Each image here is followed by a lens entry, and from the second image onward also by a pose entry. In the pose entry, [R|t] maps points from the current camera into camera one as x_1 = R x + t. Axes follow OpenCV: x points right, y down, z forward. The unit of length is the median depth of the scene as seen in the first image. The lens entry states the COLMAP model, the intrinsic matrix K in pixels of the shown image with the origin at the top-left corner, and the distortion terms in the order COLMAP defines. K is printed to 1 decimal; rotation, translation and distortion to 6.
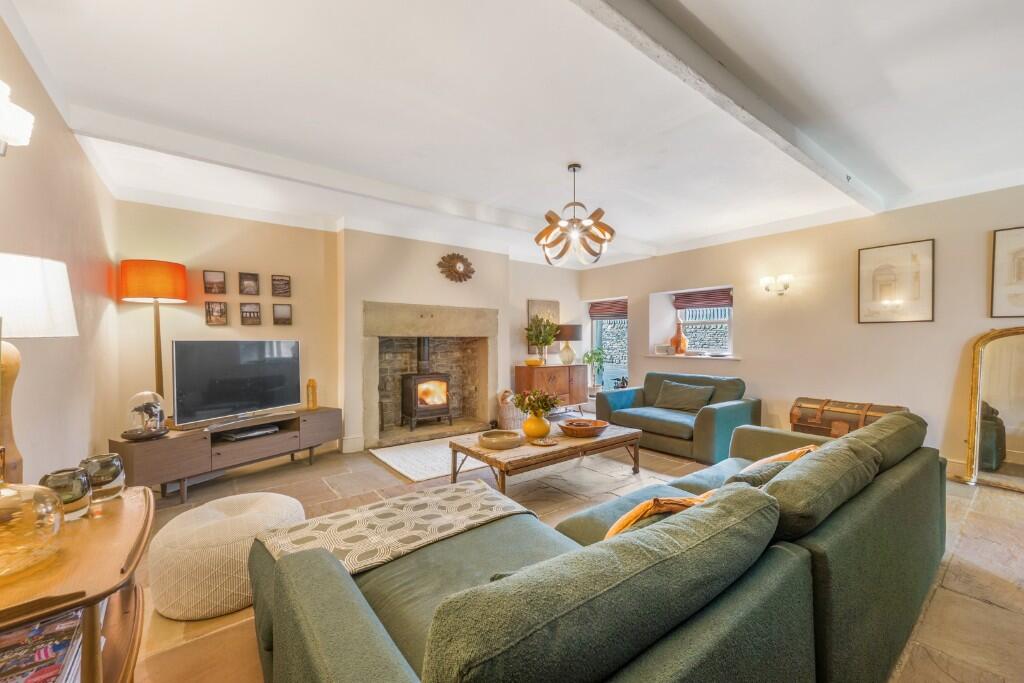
lens RADIAL K [[396.9, 0, 514.2], [0, 396.9, 341.2], [0, 0, 1]] dist [0.001911, 0.000203]
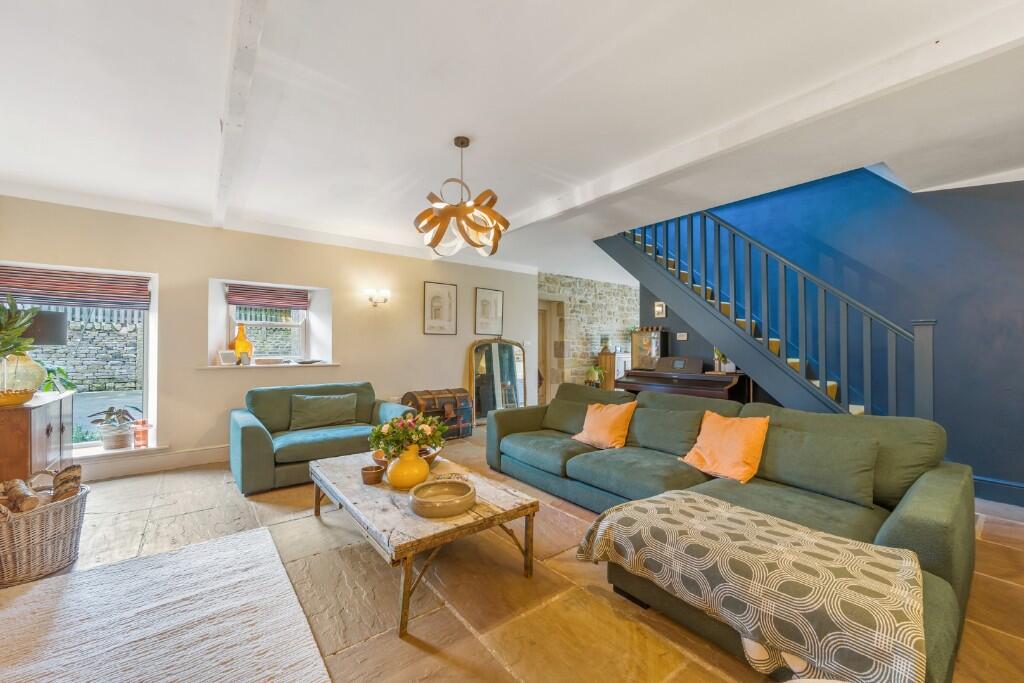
lens RADIAL K [[396.9, 0, 514.2], [0, 396.9, 341.2], [0, 0, 1]] dist [0.001911, 0.000203]
pose [[-0.017458, 0.020338, 0.999641, -0.493594], [-0.001036, 0.999792, -0.020359, 0.006409], [-0.999847, -0.001391, -0.017433, 0.646550]]
